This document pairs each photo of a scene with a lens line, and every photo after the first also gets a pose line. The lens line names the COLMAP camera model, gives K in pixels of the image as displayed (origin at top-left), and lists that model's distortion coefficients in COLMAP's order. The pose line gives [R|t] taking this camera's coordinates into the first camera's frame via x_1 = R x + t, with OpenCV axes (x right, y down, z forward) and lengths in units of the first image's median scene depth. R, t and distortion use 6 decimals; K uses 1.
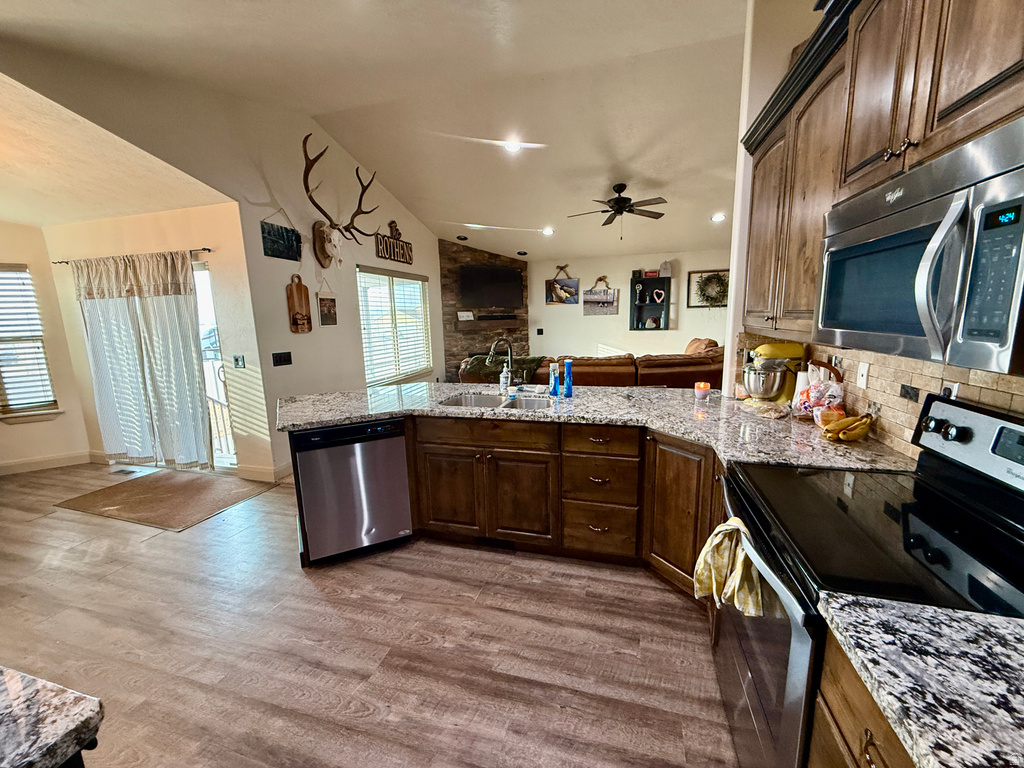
lens RADIAL K [[407.7, 0, 509.9], [0, 407.7, 384.8], [0, 0, 1]] dist [0.000434, -0.000092]
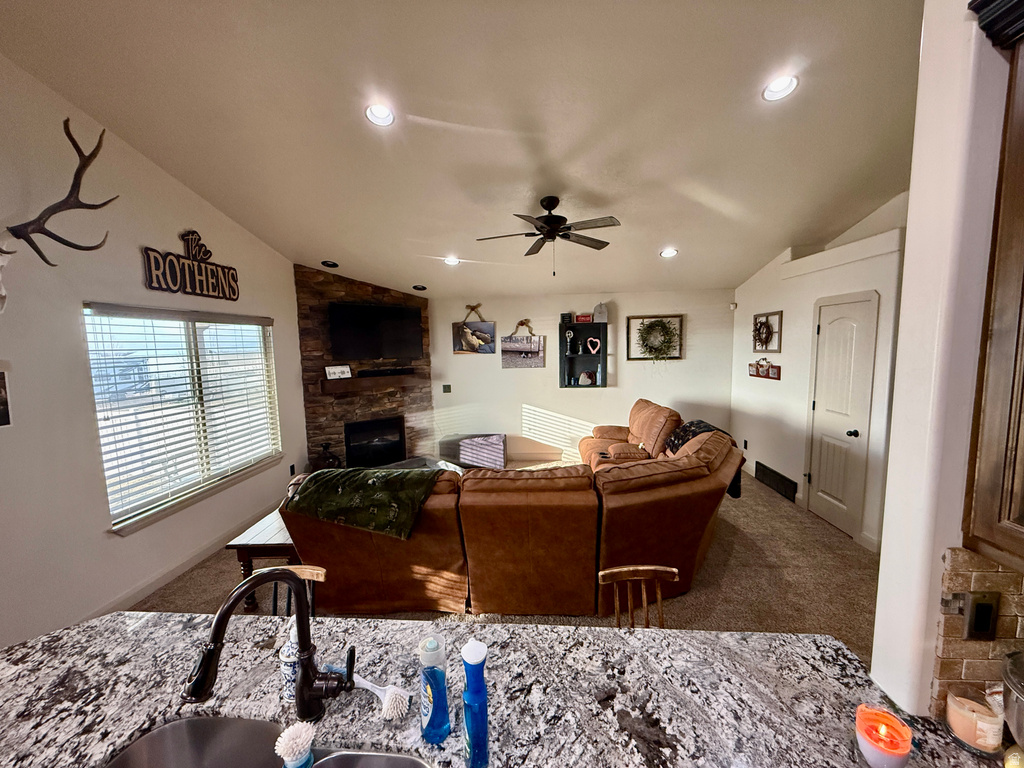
lens RADIAL K [[407.7, 0, 509.9], [0, 407.7, 384.8], [0, 0, 1]] dist [0.000434, -0.000092]
pose [[0.979842, -0.015255, 0.199192, 0.057343], [0.029549, 0.997180, -0.068984, -0.123165], [-0.197578, 0.073479, 0.977529, 0.345726]]
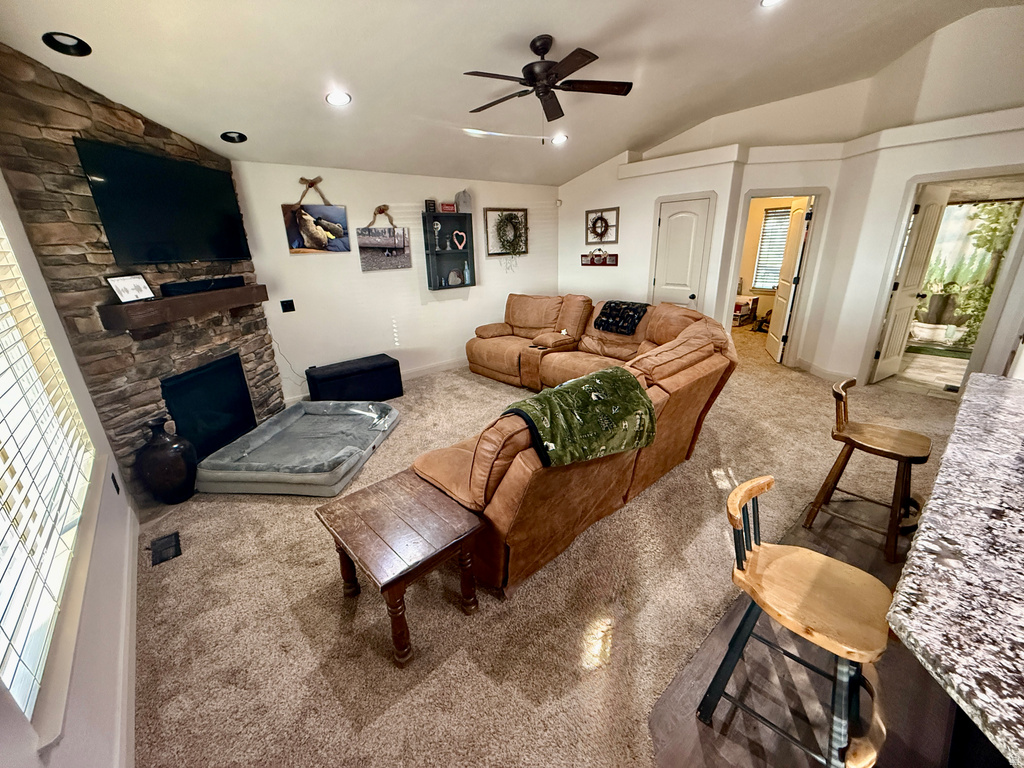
lens RADIAL K [[407.7, 0, 509.9], [0, 407.7, 384.8], [0, 0, 1]] dist [0.000434, -0.000092]
pose [[0.553419, -0.266849, 0.788999, -0.324038], [0.161008, 0.963695, 0.212999, -0.147883], [-0.817193, 0.009158, 0.576292, 0.691737]]
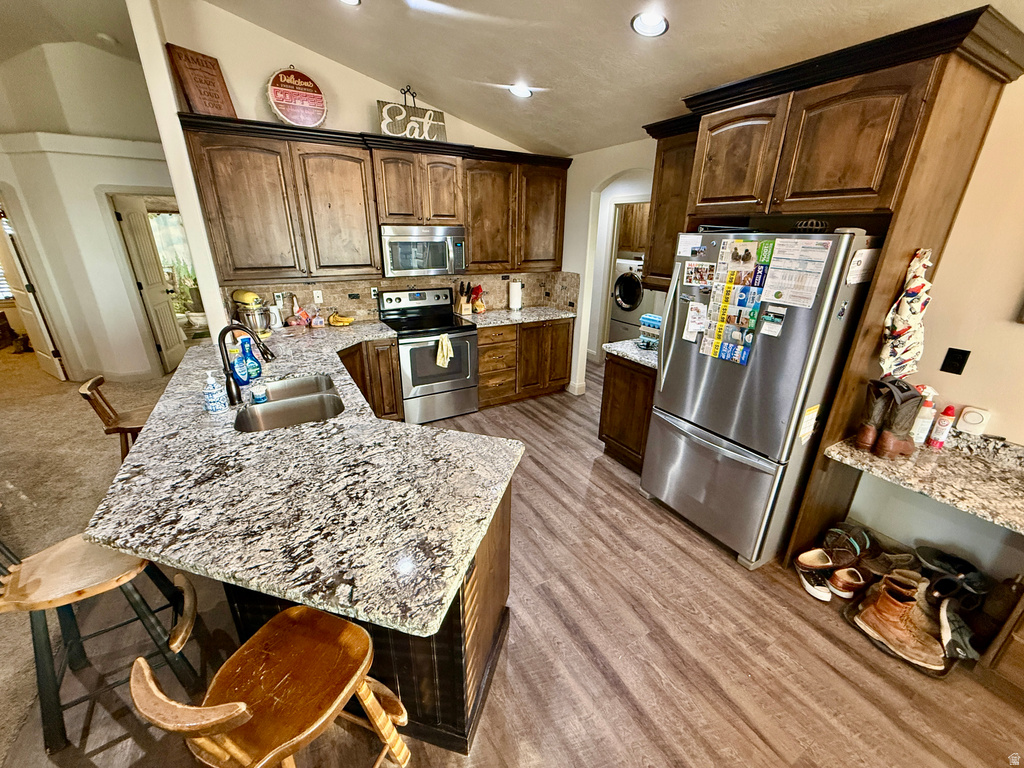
lens RADIAL K [[407.7, 0, 509.9], [0, 407.7, 384.8], [0, 0, 1]] dist [0.000434, -0.000092]
pose [[-0.717743, -0.228164, 0.657865, -0.432679], [0.127724, 0.885619, 0.446504, -0.144213], [-0.684493, 0.404501, -0.606505, 0.605057]]
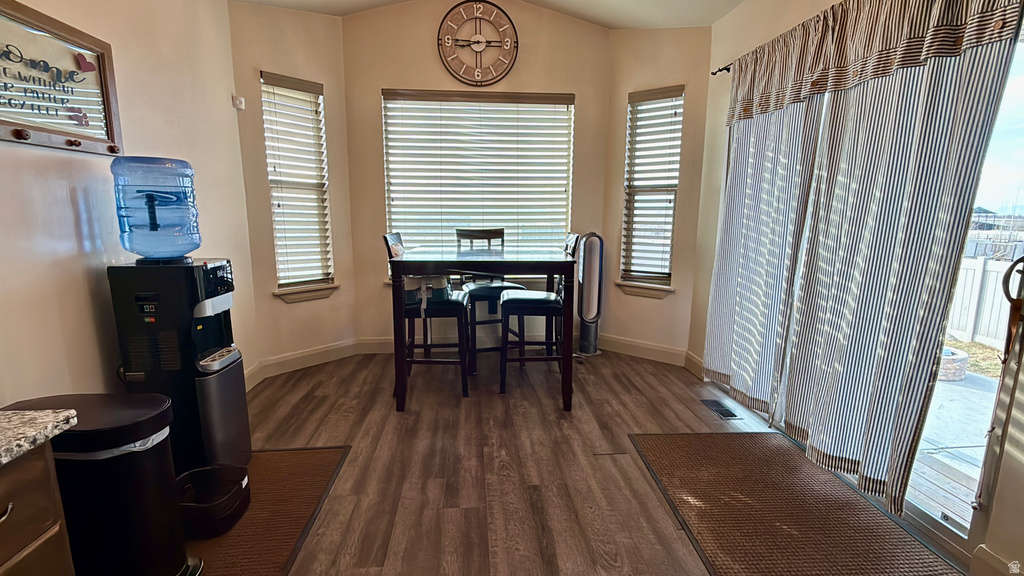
lens RADIAL K [[470.8, 0, 509.6], [0, 470.8, 291.7], [0, 0, 1]] dist [0.012095, 0.000024]
pose [[0.363598, 0.194776, -0.910966, -0.357962], [-0.174372, 0.974843, 0.138836, 0.001544], [0.915091, 0.108366, 0.388414, 0.333778]]
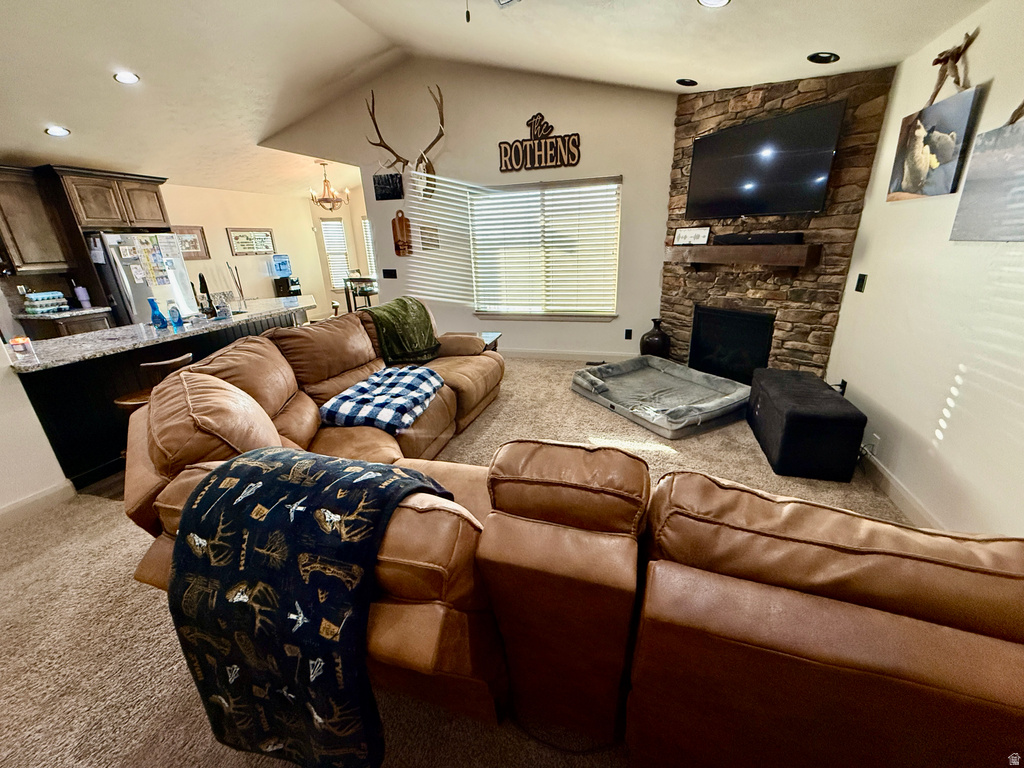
lens RADIAL K [[407.7, 0, 509.9], [0, 407.7, 384.8], [0, 0, 1]] dist [0.000434, -0.000092]
pose [[-0.033707, 0.360674, -0.932083, 0.684228], [-0.133230, 0.922668, 0.361849, -0.206603], [0.990512, 0.136378, 0.016952, 1.063146]]
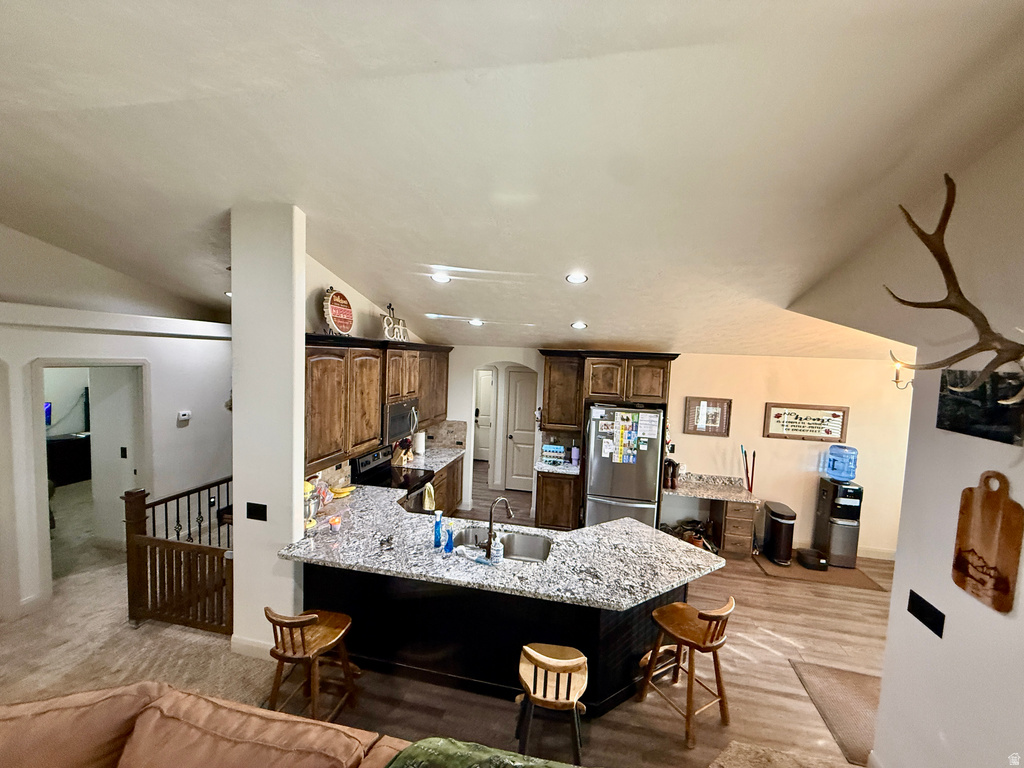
lens RADIAL K [[407.7, 0, 509.9], [0, 407.7, 384.8], [0, 0, 1]] dist [0.000434, -0.000092]
pose [[-0.997027, -0.008809, -0.076552, 0.020067], [-0.026983, 0.970458, 0.239758, -0.339819], [0.072178, 0.241111, -0.967810, 1.025142]]
